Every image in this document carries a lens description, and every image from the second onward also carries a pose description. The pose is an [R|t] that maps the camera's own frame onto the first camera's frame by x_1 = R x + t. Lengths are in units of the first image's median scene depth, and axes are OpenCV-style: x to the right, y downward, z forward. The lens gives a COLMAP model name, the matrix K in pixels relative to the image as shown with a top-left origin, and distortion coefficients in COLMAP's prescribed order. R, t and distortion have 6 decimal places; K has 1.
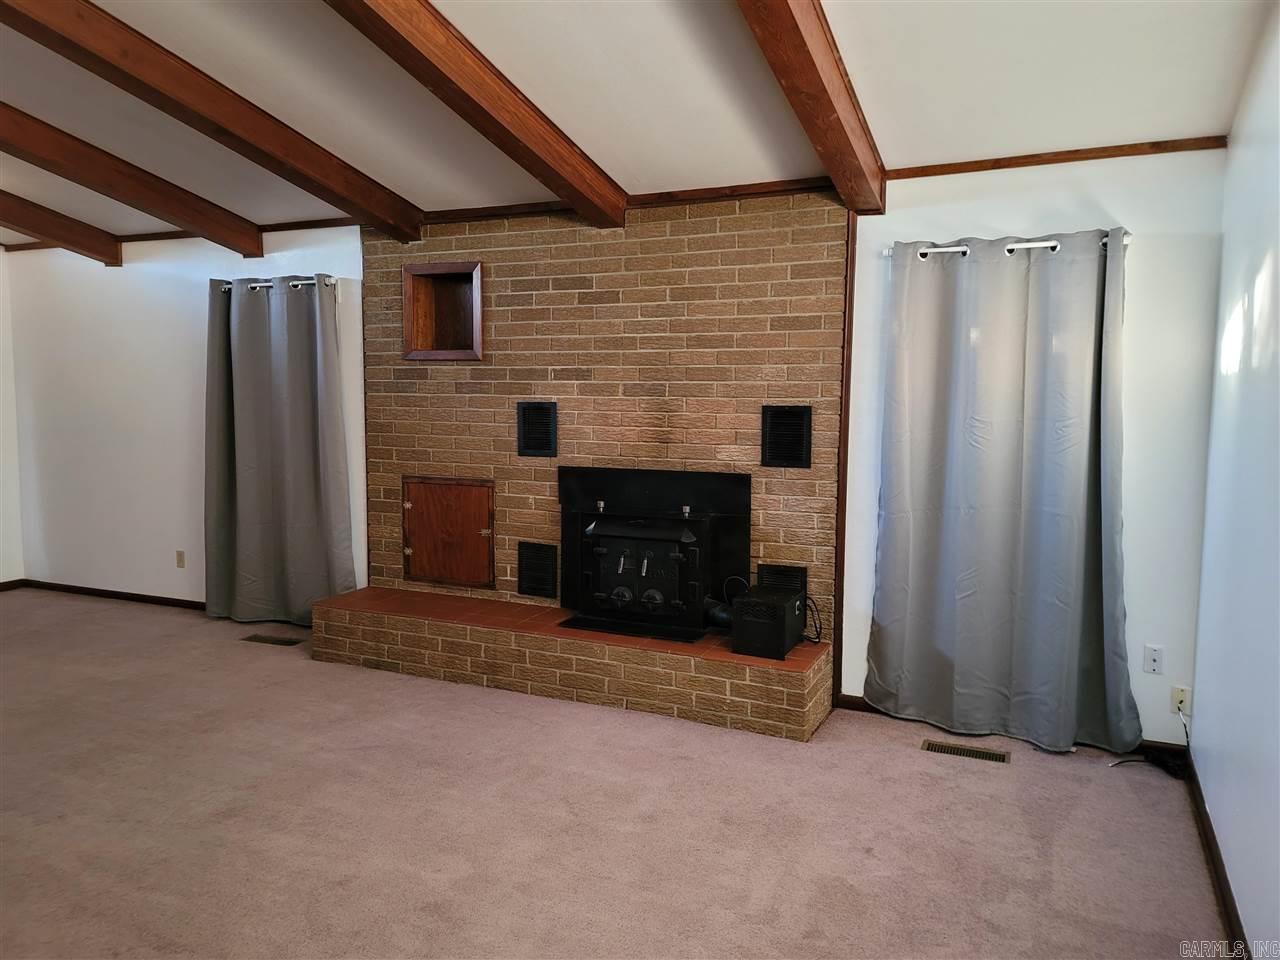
lens RADIAL K [[940.3, 0, 634.6], [0, 940.3, 474.5], [0, 0, 1]] dist [0.079904, -0.072624]
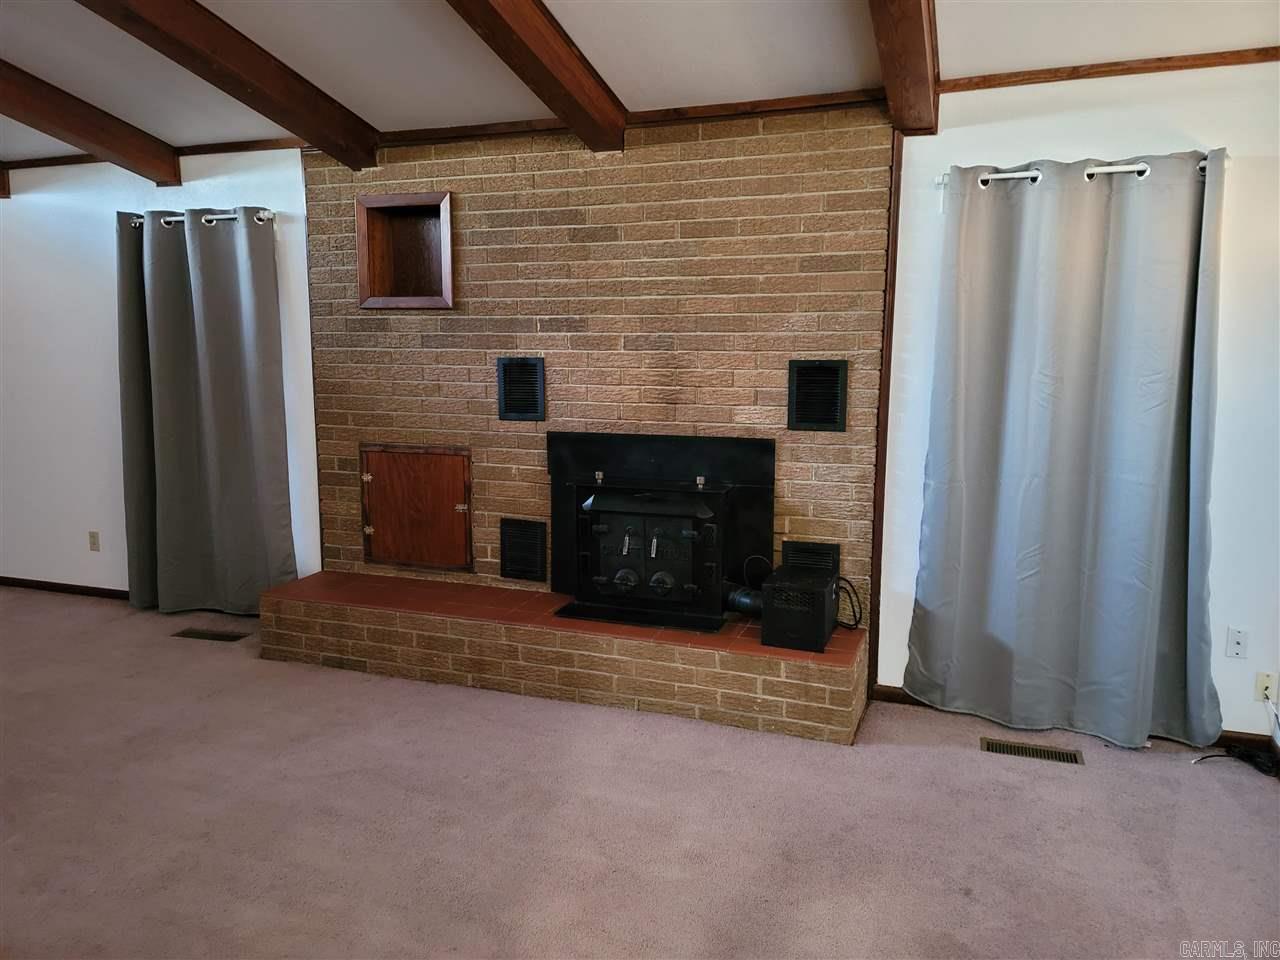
lens RADIAL K [[940.3, 0, 638.8], [0, 940.3, 474.9], [0, 0, 1]] dist [0.079904, -0.072624]
pose [[0.996928, -0.016461, 0.076568, -0.069563], [0.012573, 0.998620, 0.050996, -0.013326], [-0.077301, -0.049877, 0.995759, 0.137050]]
